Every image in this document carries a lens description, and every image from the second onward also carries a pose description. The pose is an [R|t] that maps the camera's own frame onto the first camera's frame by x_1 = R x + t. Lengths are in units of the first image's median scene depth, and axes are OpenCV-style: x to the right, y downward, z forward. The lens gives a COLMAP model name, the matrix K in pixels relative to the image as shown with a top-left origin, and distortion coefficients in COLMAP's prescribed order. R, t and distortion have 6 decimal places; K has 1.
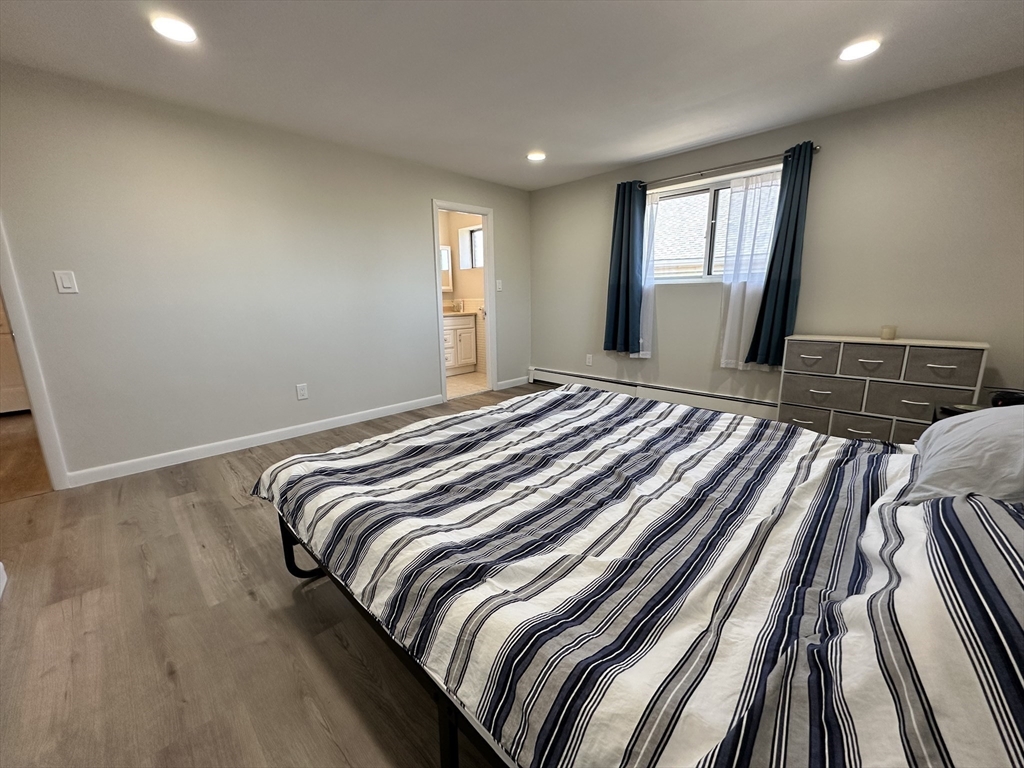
lens RADIAL K [[404.0, 0, 512.0], [0, 404.0, 384.0], [0, 0, 1]] dist [-0.000094, 0.000299]
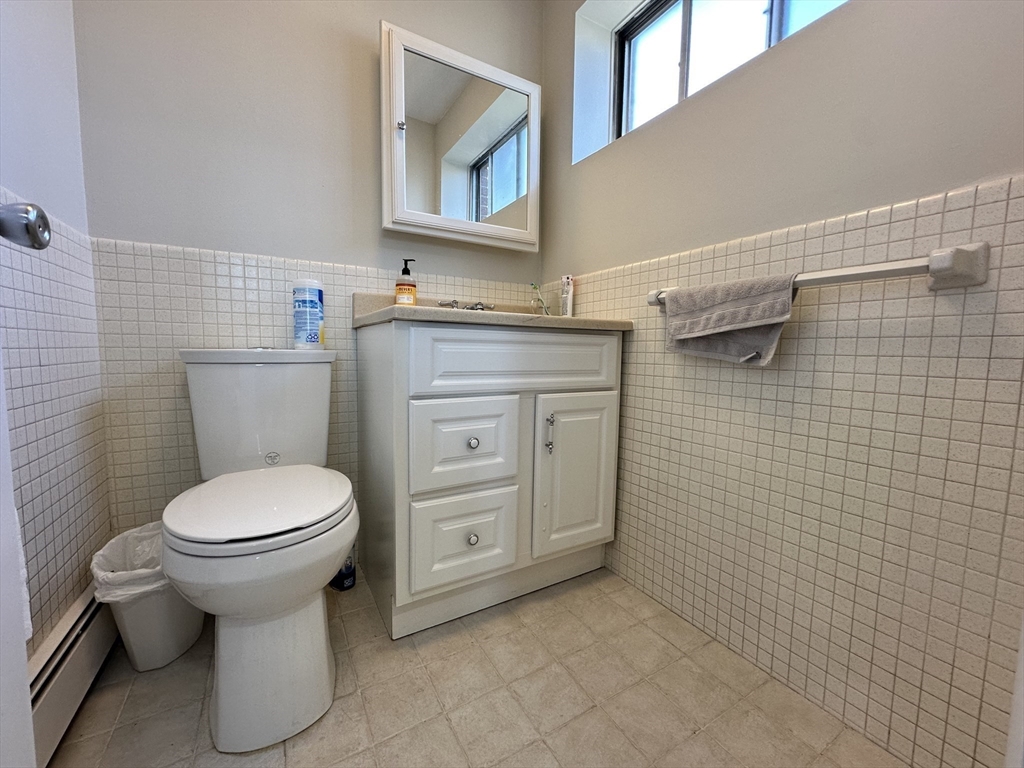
lens RADIAL K [[404.0, 0, 512.0], [0, 404.0, 384.0], [0, 0, 1]] dist [-0.000094, 0.000299]
pose [[0.963731, 0.051165, -0.261926, -0.111735], [-0.083650, 0.989905, -0.114412, -0.136573], [0.253428, 0.132172, 0.958282, 0.946673]]
